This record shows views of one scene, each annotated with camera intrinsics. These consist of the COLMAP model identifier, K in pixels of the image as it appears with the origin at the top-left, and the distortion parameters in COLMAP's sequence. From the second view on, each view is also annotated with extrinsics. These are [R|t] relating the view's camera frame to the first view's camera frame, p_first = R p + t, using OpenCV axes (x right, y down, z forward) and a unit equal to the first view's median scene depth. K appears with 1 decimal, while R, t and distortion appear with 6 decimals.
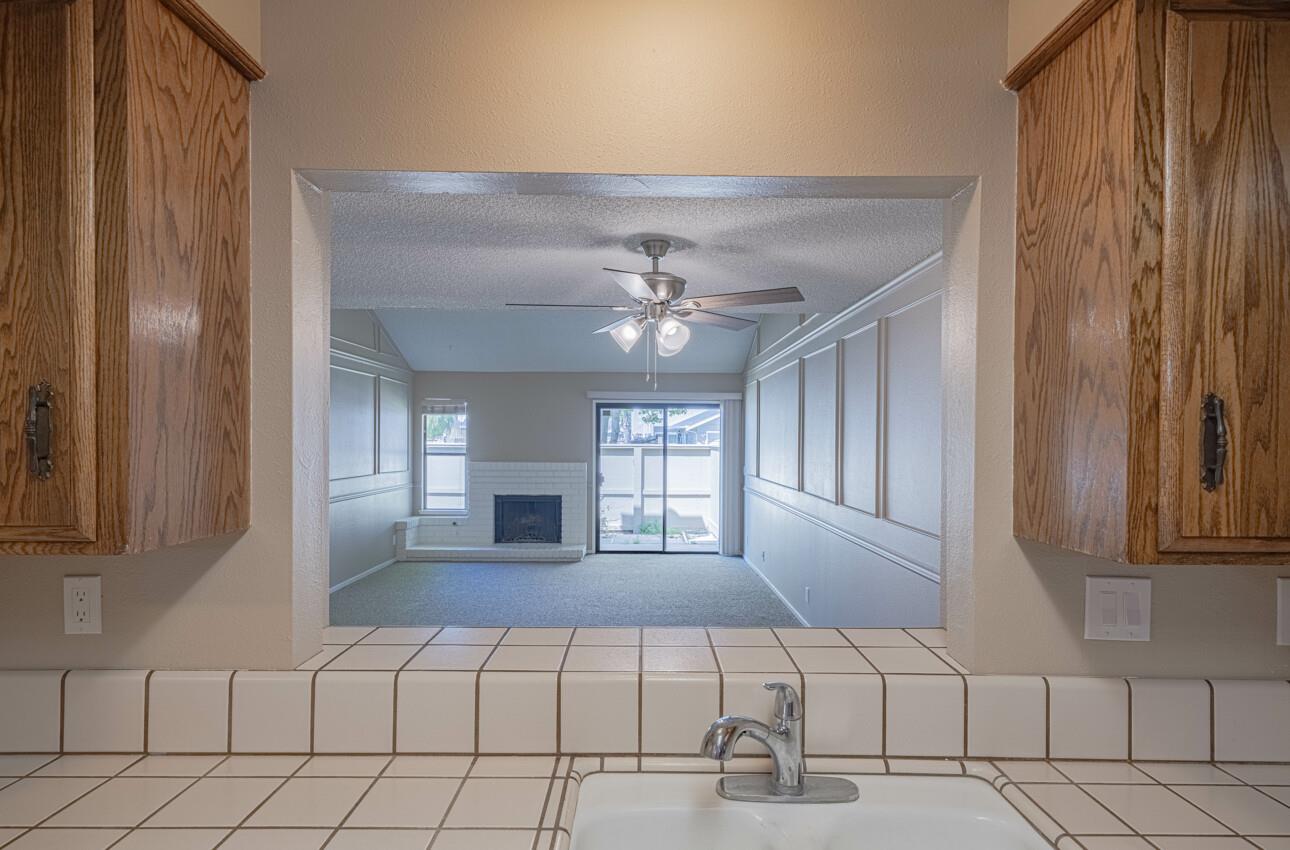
lens RADIAL K [[675.9, 0, 640.4], [0, 675.9, 445.4], [0, 0, 1]] dist [0.003539, 0.000068]
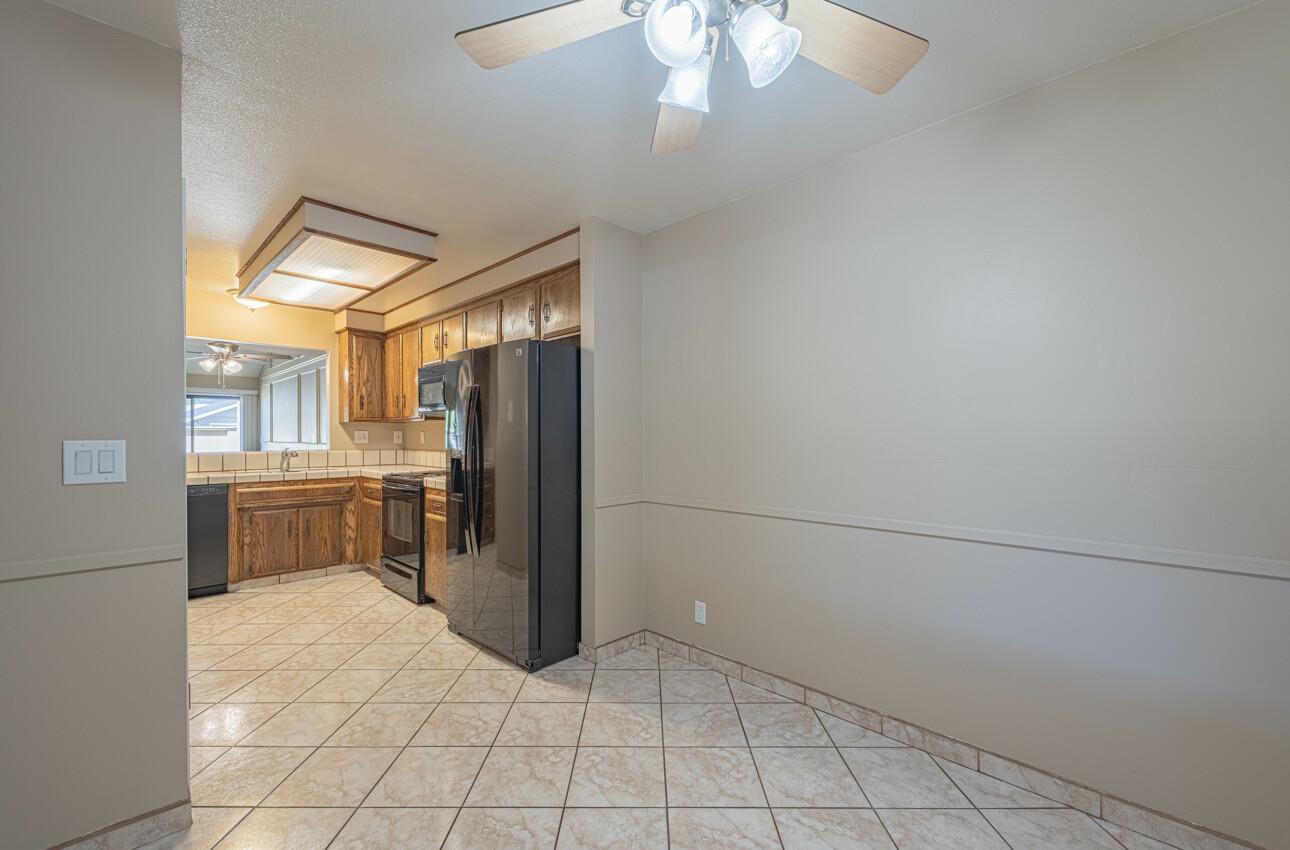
lens RADIAL K [[536.2, 0, 664.6], [0, 536.2, 438.4], [0, 0, 1]] dist [0.001250, 0.000046]
pose [[0.689227, -0.011692, 0.724451, -0.104628], [0.013088, 0.999908, 0.003686, 0.042200], [-0.724427, 0.006941, 0.689316, -0.550601]]
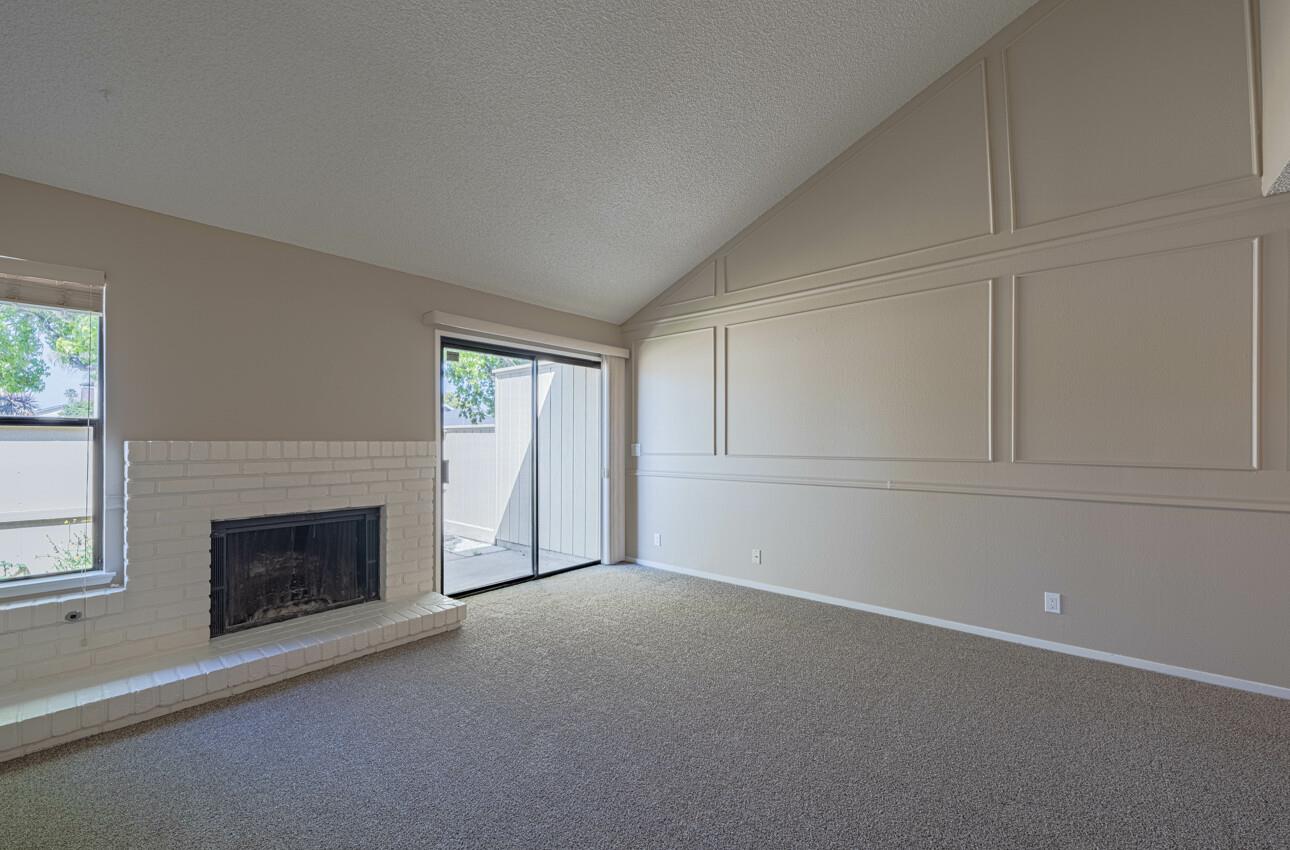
lens RADIAL K [[511.8, 0, 641.4], [0, 511.8, 437.8], [0, 0, 1]] dist [-0.001073, -0.000540]
pose [[0.660506, -0.000484, 0.750820, -0.291628], [0.008820, 0.999936, -0.007115, 0.028524], [-0.750769, 0.011322, 0.660468, 0.628762]]
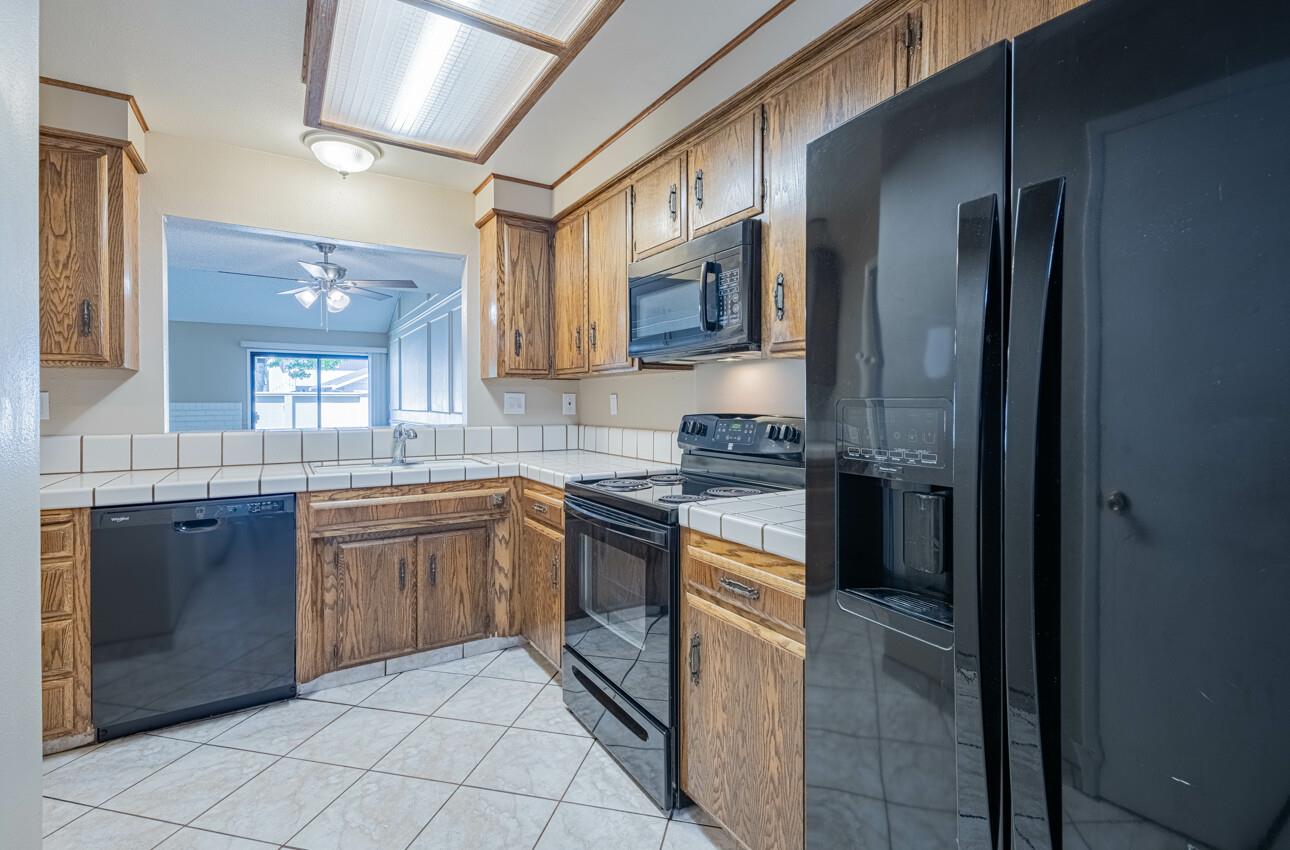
lens RADIAL K [[594.4, 0, 658.4], [0, 594.4, 409.1], [0, 0, 1]] dist [0.000757, -0.003857]
pose [[0.840994, -0.013305, 0.540880, -0.031167], [0.012021, 0.999910, 0.005906, 0.040778], [-0.540911, 0.001535, 0.841079, -0.251849]]
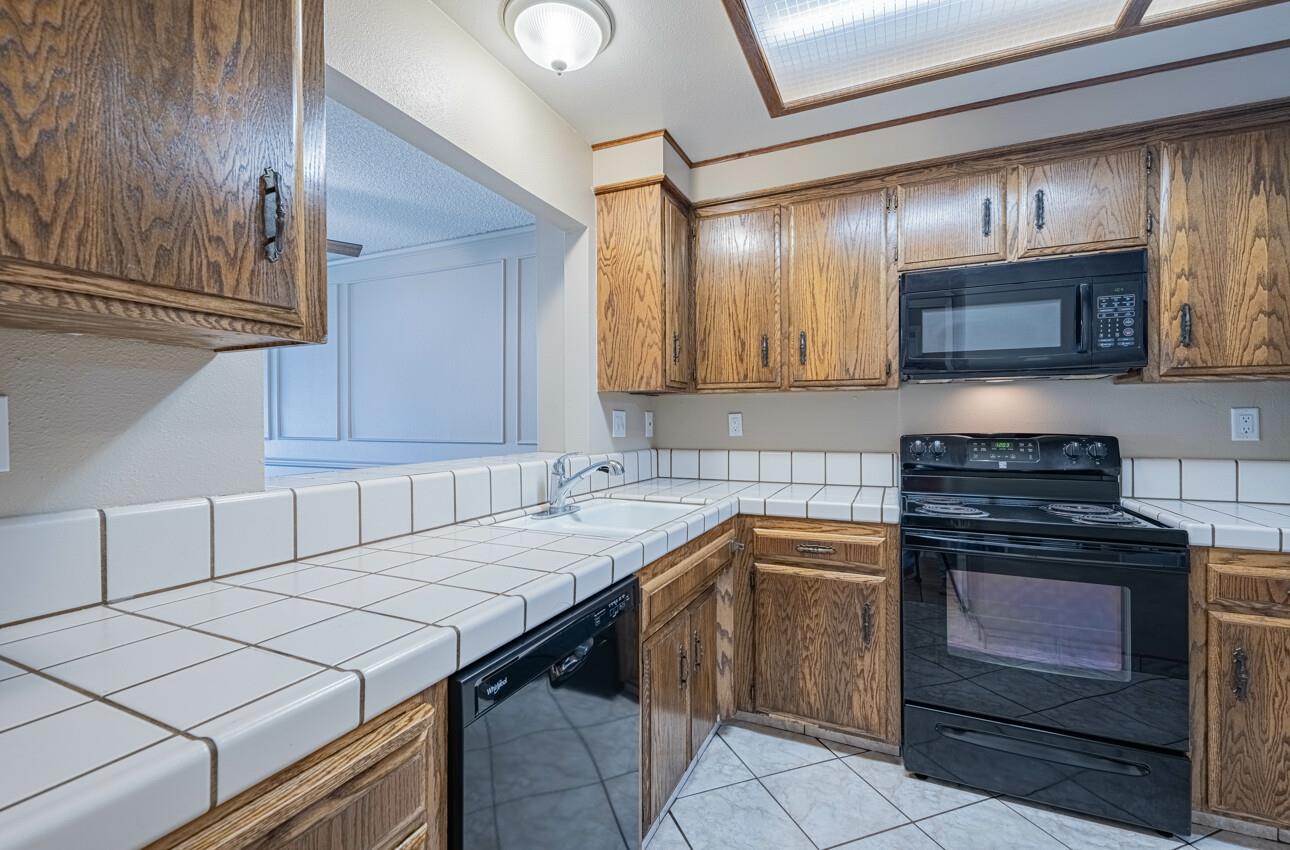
lens RADIAL K [[560.4, 0, 645.0], [0, 560.4, 425.0], [0, 0, 1]] dist [0.002364, -0.004547]
pose [[0.416746, -0.012148, 0.908942, -0.170136], [0.013743, 0.999881, 0.007063, 0.036585], [-0.908919, 0.009548, 0.416863, 0.012406]]
